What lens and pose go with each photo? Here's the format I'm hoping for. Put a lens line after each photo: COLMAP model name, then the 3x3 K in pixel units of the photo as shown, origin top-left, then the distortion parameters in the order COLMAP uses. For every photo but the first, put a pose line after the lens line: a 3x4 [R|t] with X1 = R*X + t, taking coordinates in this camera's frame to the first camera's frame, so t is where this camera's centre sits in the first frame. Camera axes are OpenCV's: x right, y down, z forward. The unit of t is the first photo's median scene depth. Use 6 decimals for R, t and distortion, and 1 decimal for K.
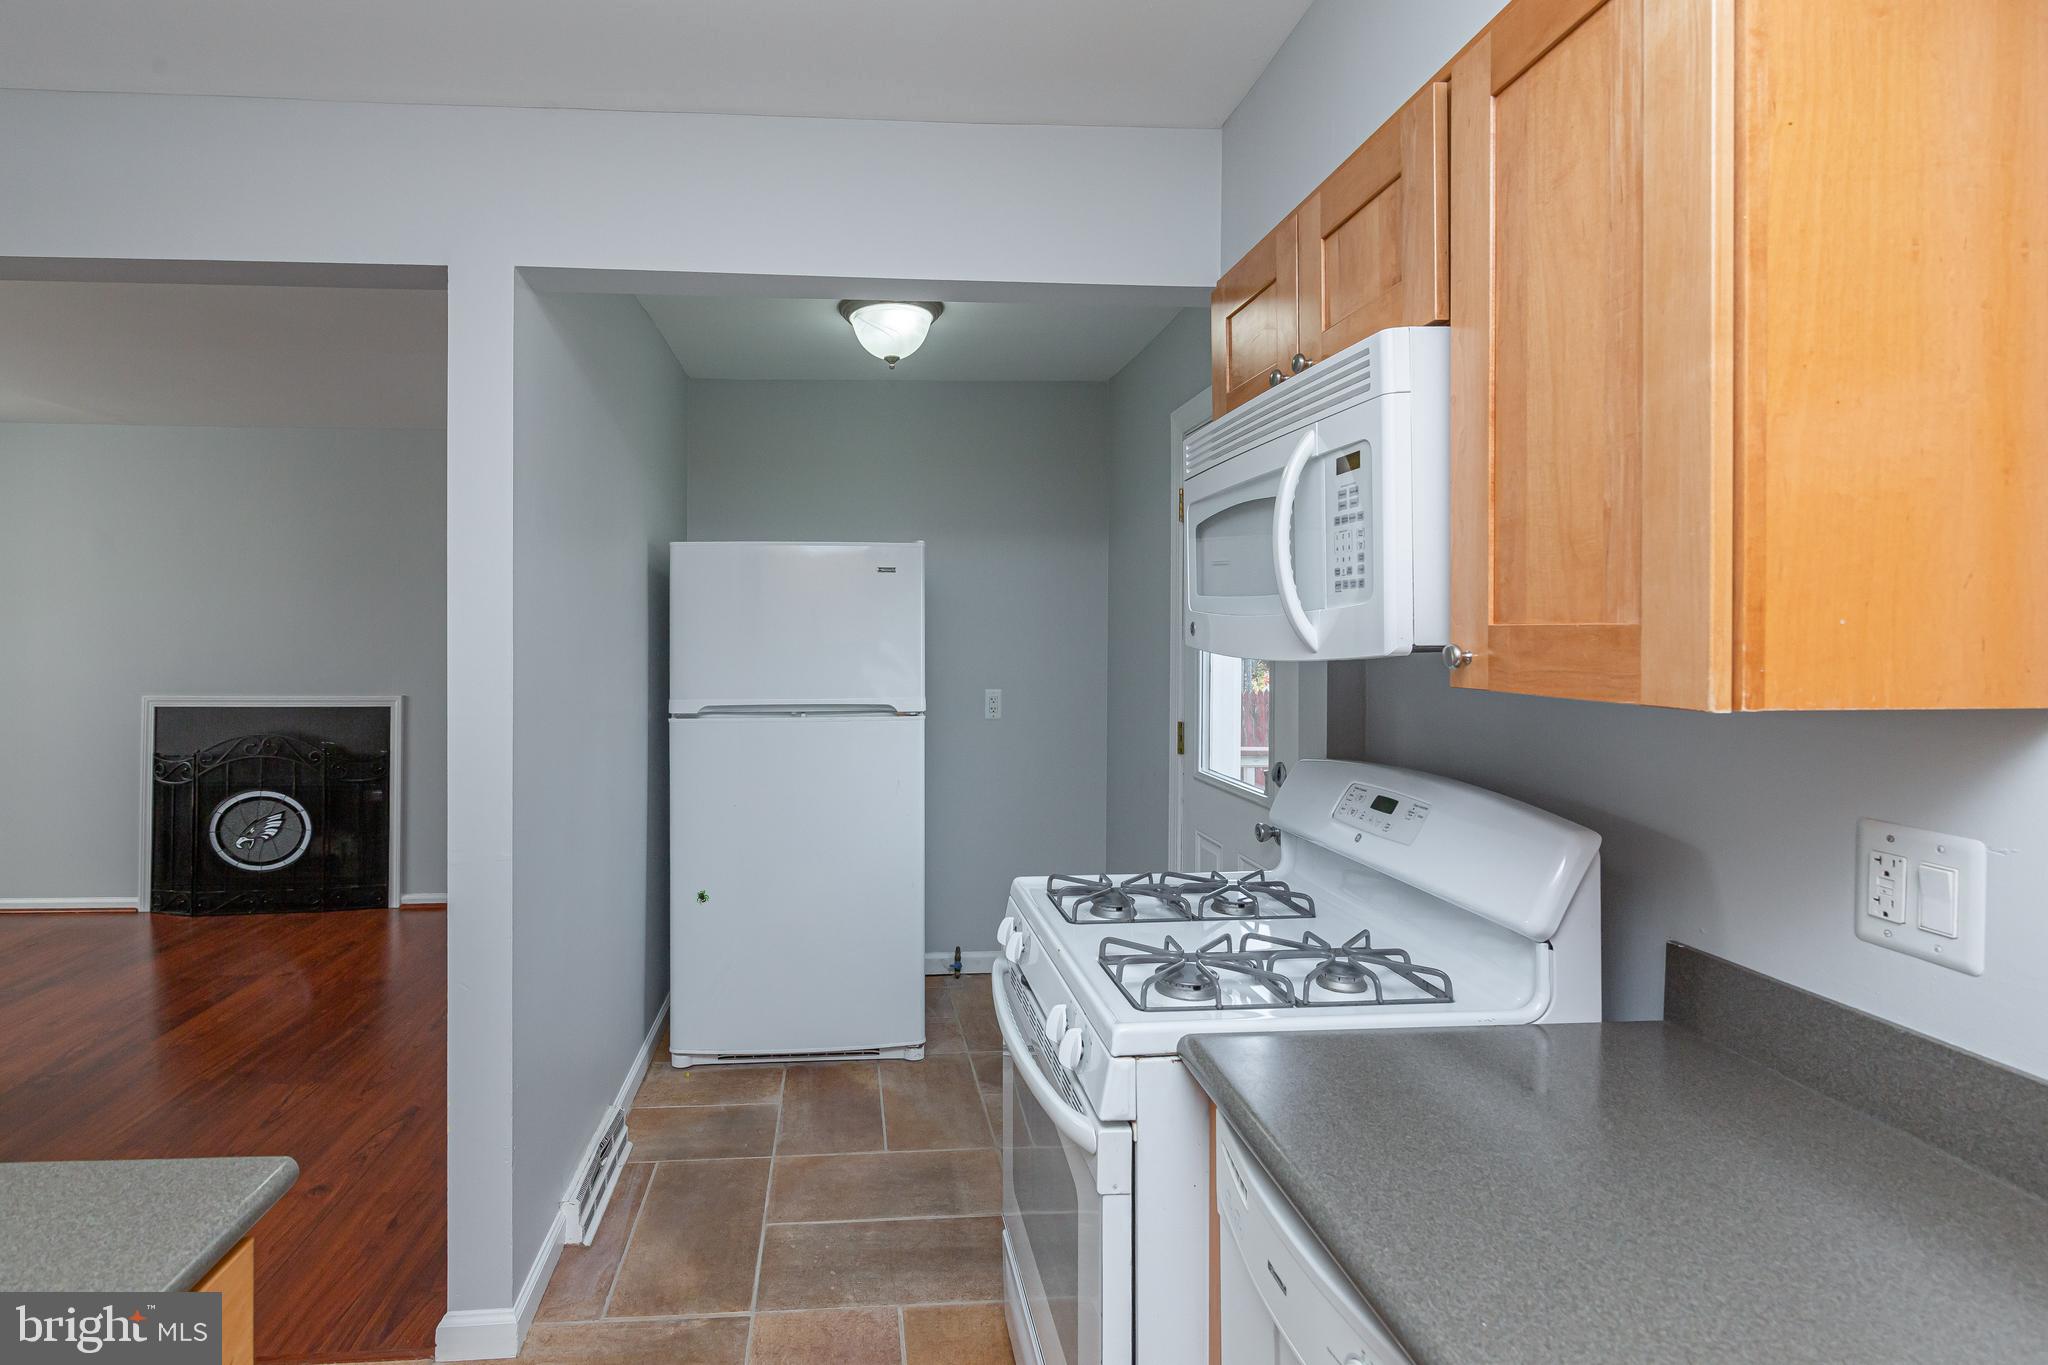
lens RADIAL K [[992.6, 0, 907.9], [0, 992.6, 635.6], [0, 0, 1]] dist [-0.001853, -0.000486]
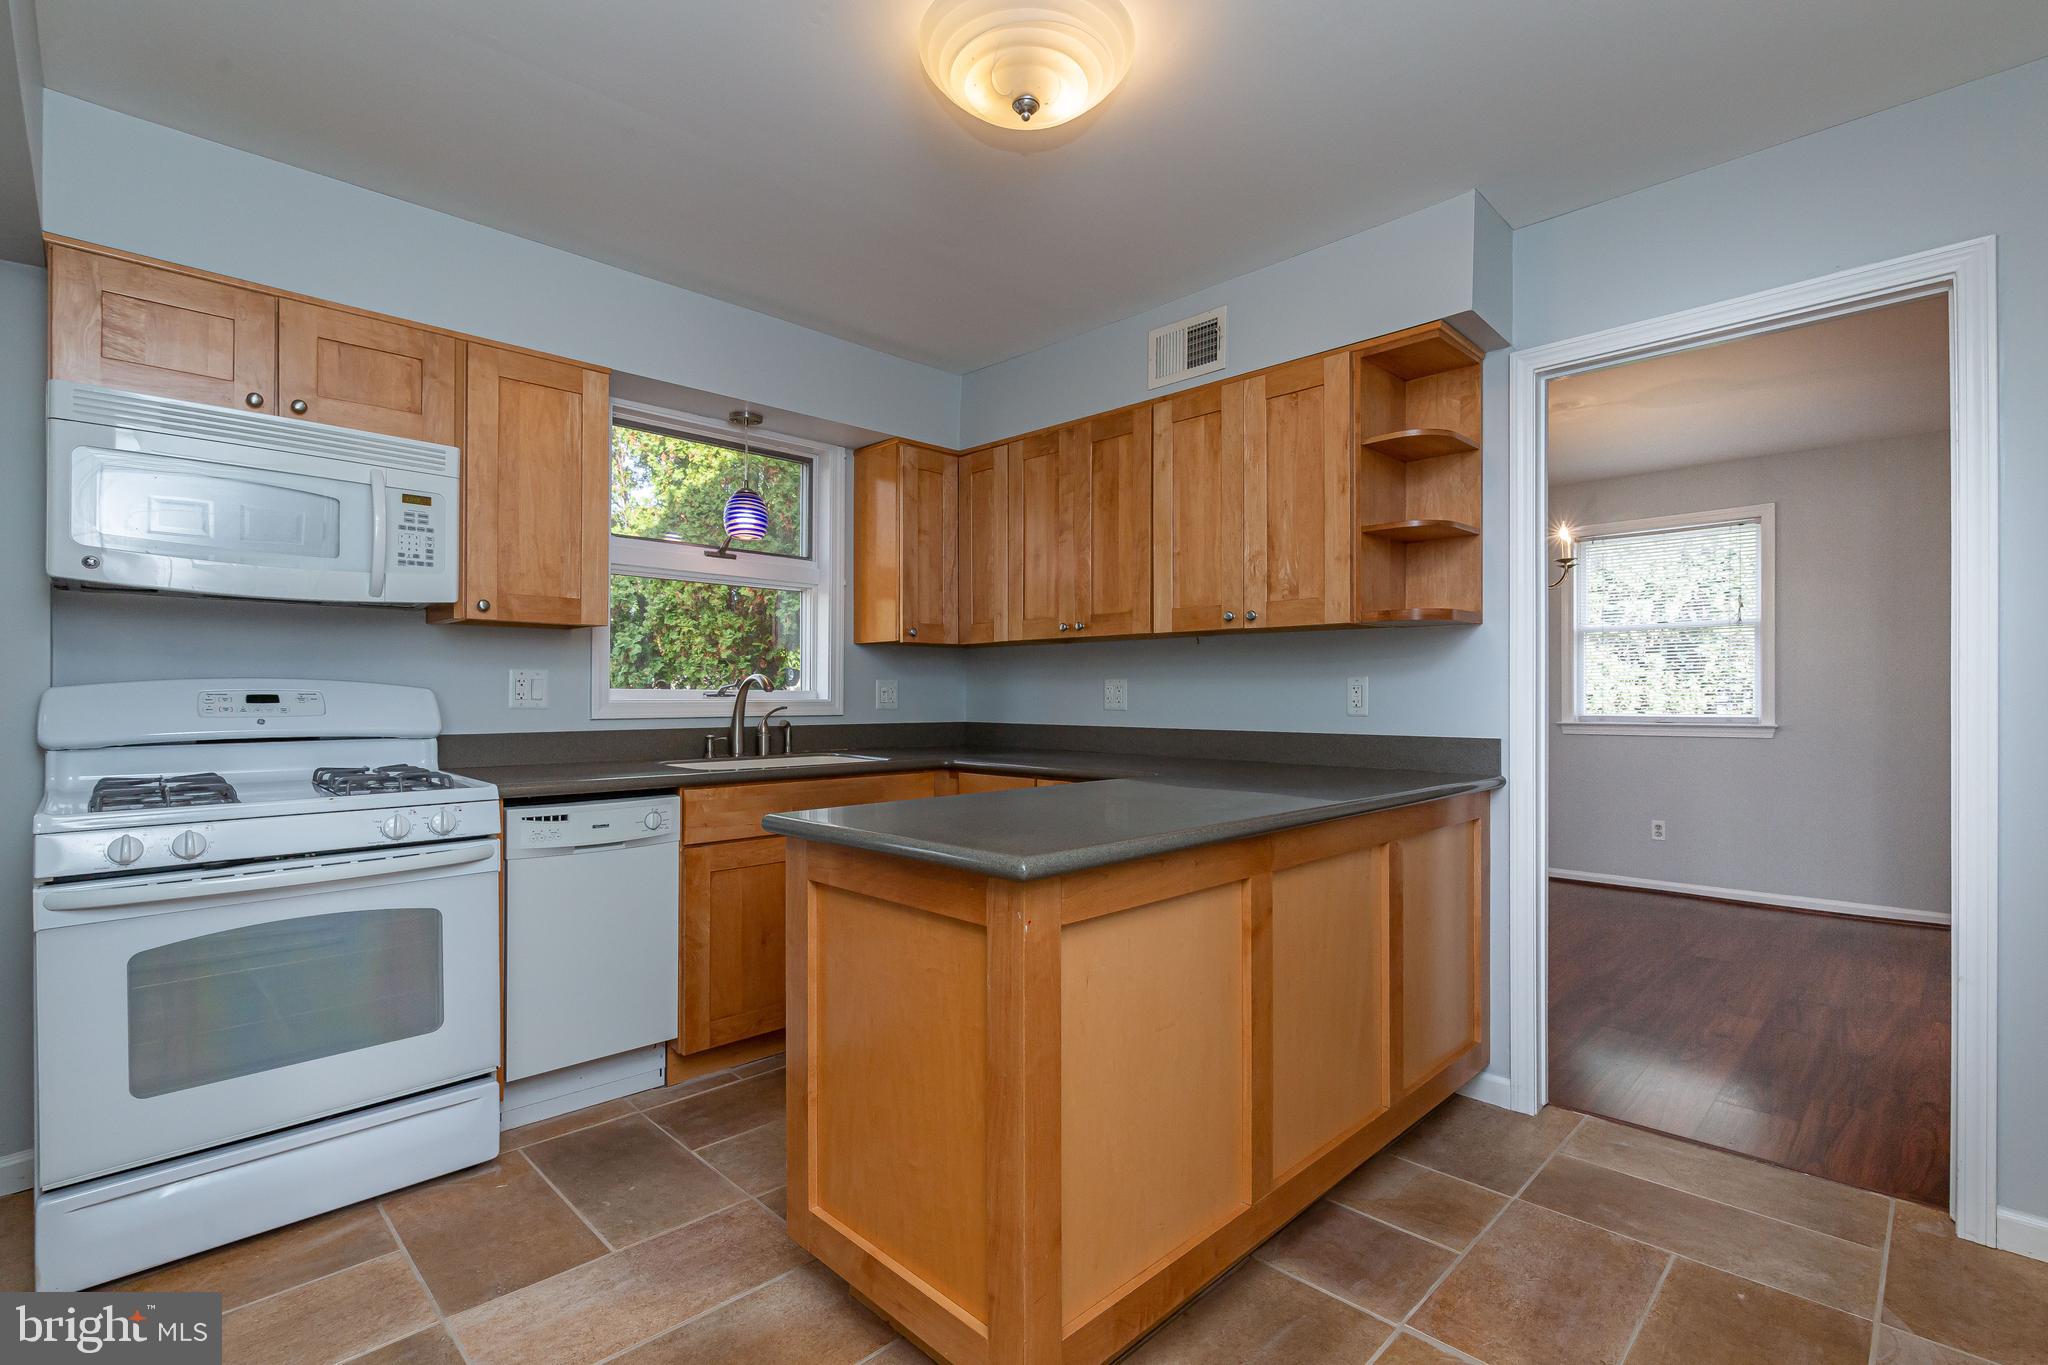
lens RADIAL K [[922.6, 0, 1016.5], [0, 922.6, 703.1], [0, 0, 1]] dist [-0.001893, -0.000465]
pose [[-0.654283, -0.013495, 0.756130, -0.440934], [-0.001932, 0.999867, 0.016173, 0.049691], [-0.756248, 0.009120, -0.654222, 0.341206]]
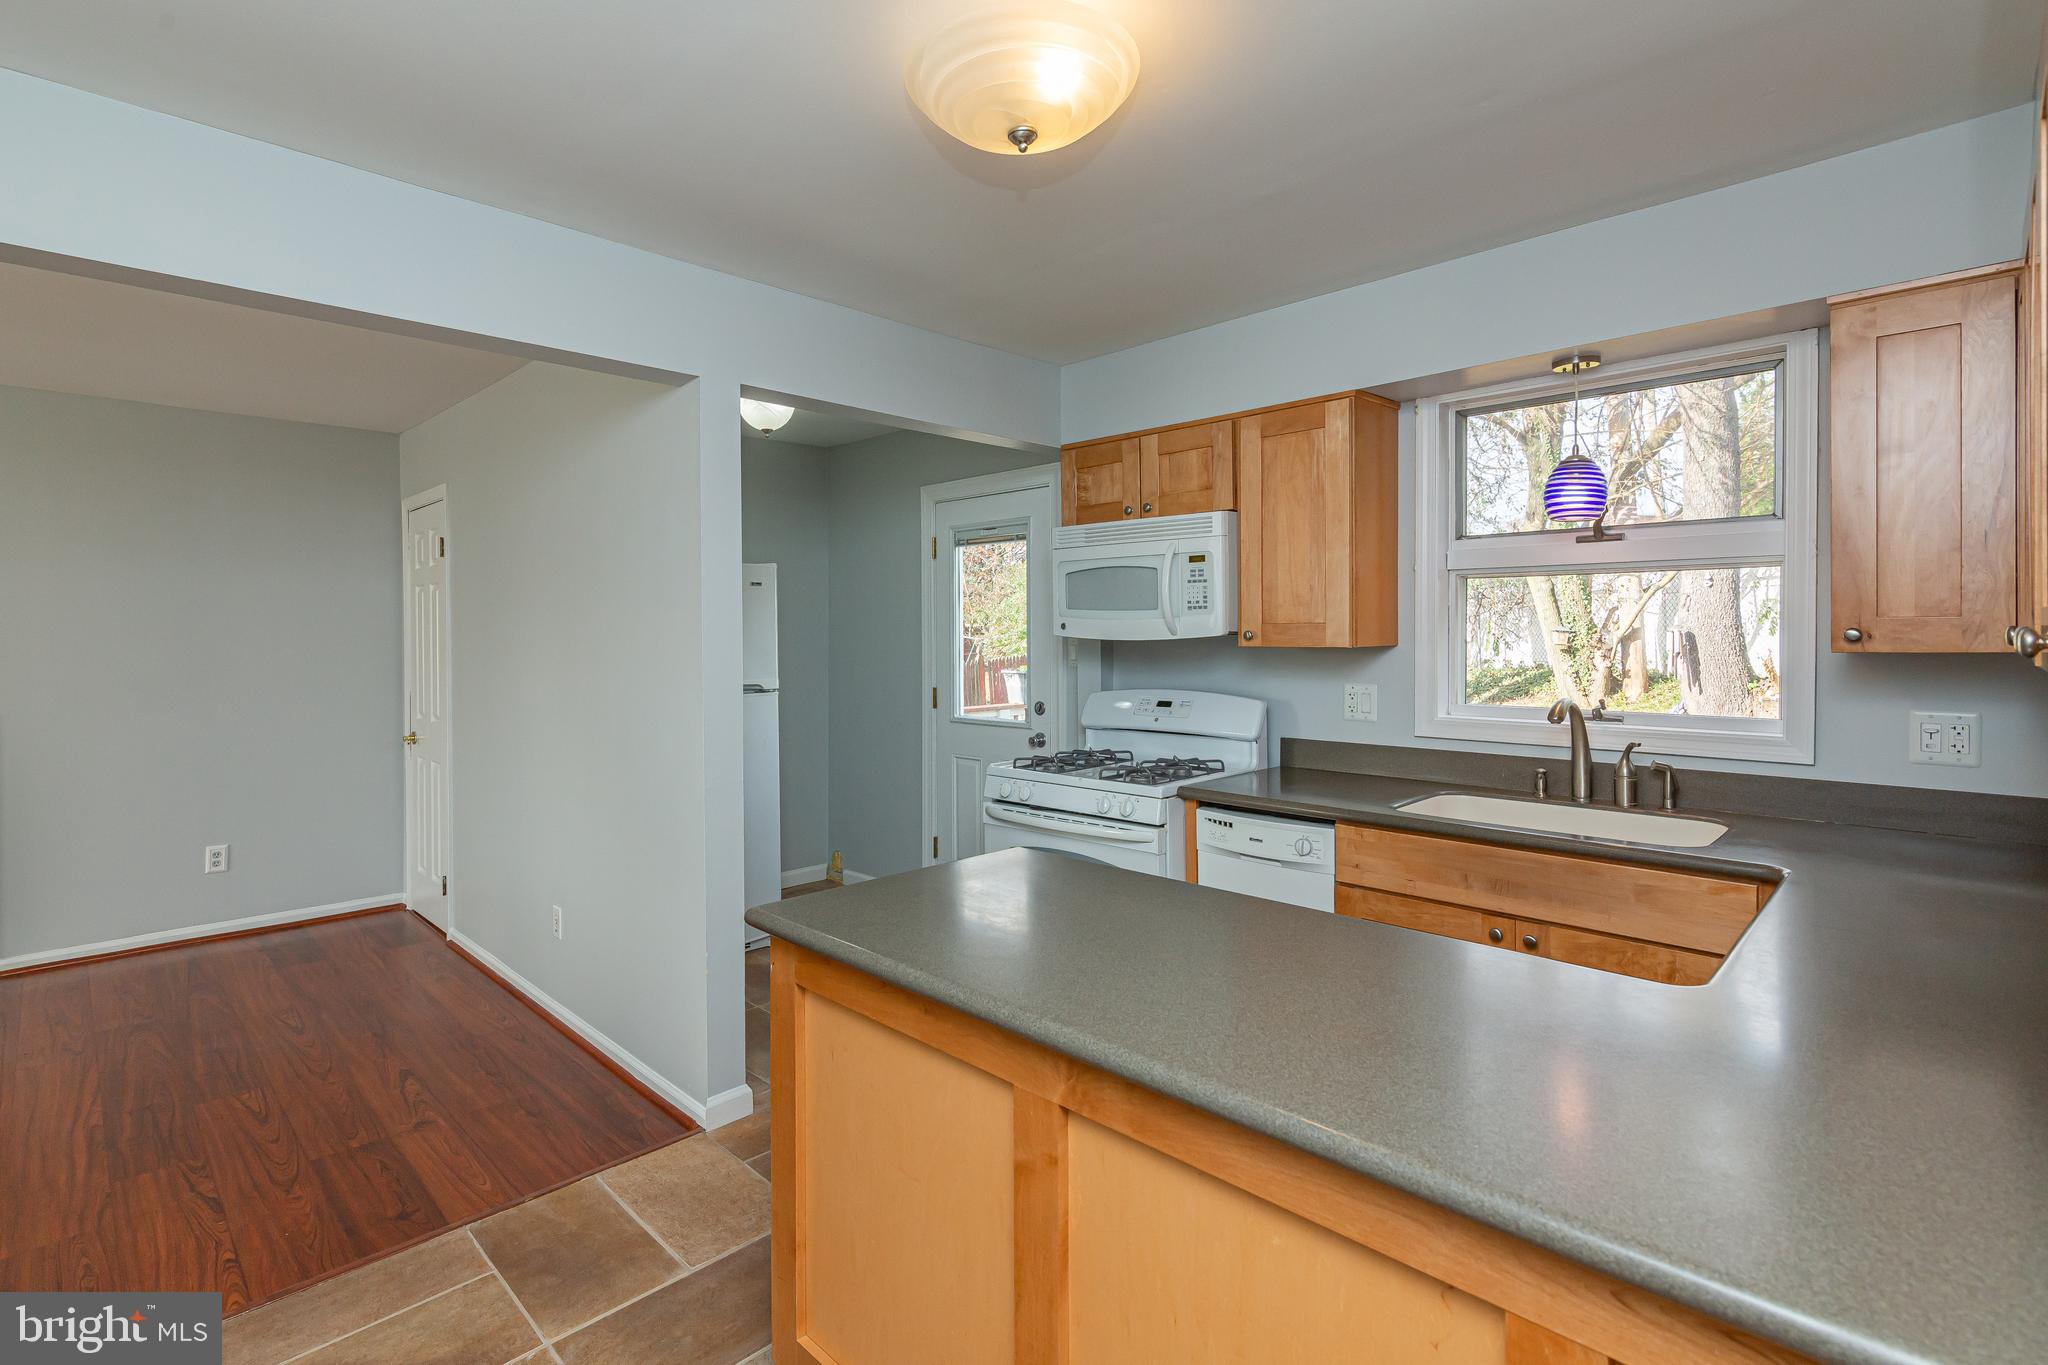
lens RADIAL K [[959.4, 0, 983.6], [0, 959.4, 642.9], [0, 0, 1]] dist [-0.002095, -0.000333]
pose [[0.761399, -0.014685, 0.648117, -0.405611], [0.012127, 0.999891, 0.008410, 0.002894], [-0.648170, 0.001456, 0.761495, -0.130250]]
